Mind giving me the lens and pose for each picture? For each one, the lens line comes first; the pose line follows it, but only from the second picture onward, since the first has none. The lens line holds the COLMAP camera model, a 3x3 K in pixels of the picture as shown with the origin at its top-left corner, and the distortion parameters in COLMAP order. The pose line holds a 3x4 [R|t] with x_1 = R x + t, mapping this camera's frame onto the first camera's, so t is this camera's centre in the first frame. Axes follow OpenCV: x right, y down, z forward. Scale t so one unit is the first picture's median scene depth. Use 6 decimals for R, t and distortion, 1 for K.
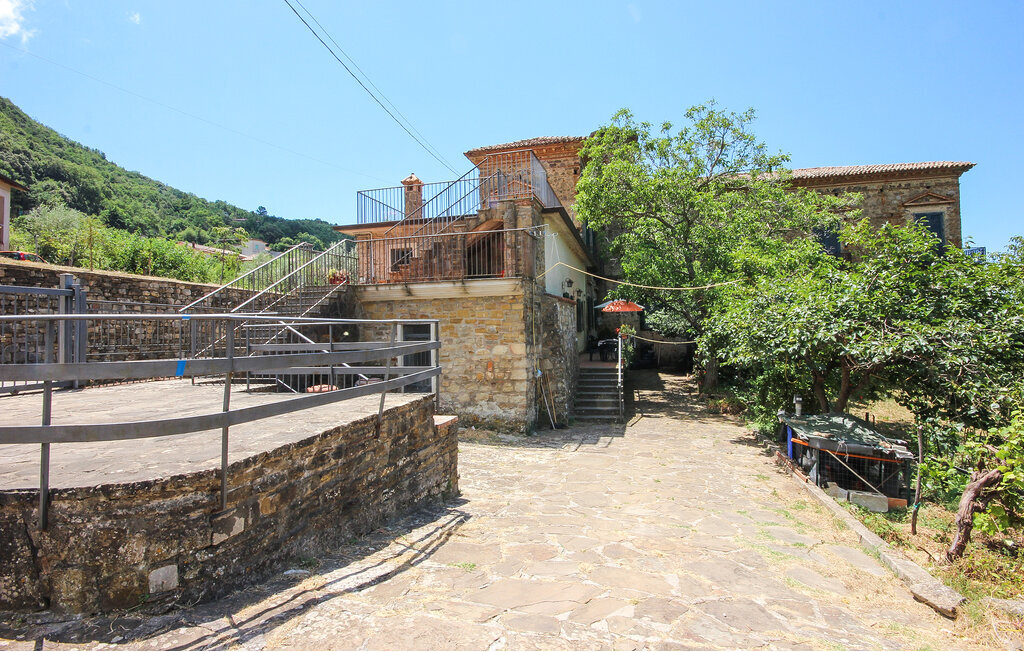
lens RADIAL K [[475.5, 0, 512.7], [0, 475.5, 313.0], [0, 0, 1]] dist [-0.000033, 0.000094]
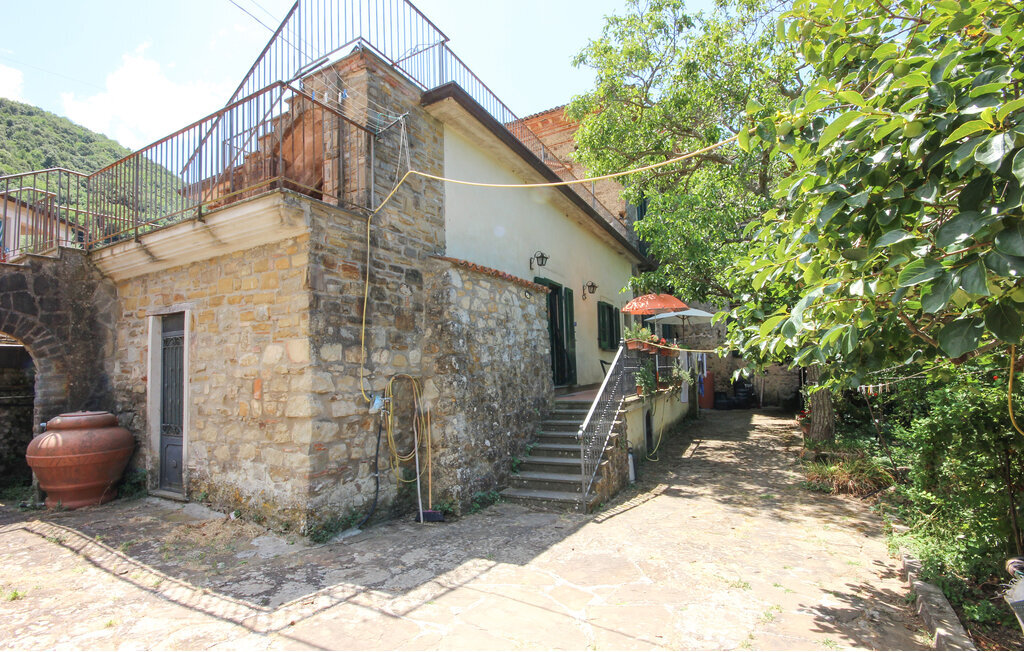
lens RADIAL K [[474.5, 0, 508.5], [0, 474.5, 339.1], [0, 0, 1]] dist [0.000158, 0.000079]
pose [[0.971033, -0.025621, -0.237566, 0.308389], [0.018110, 0.999266, -0.033746, 0.080695], [0.238257, 0.028467, 0.970785, 0.578429]]
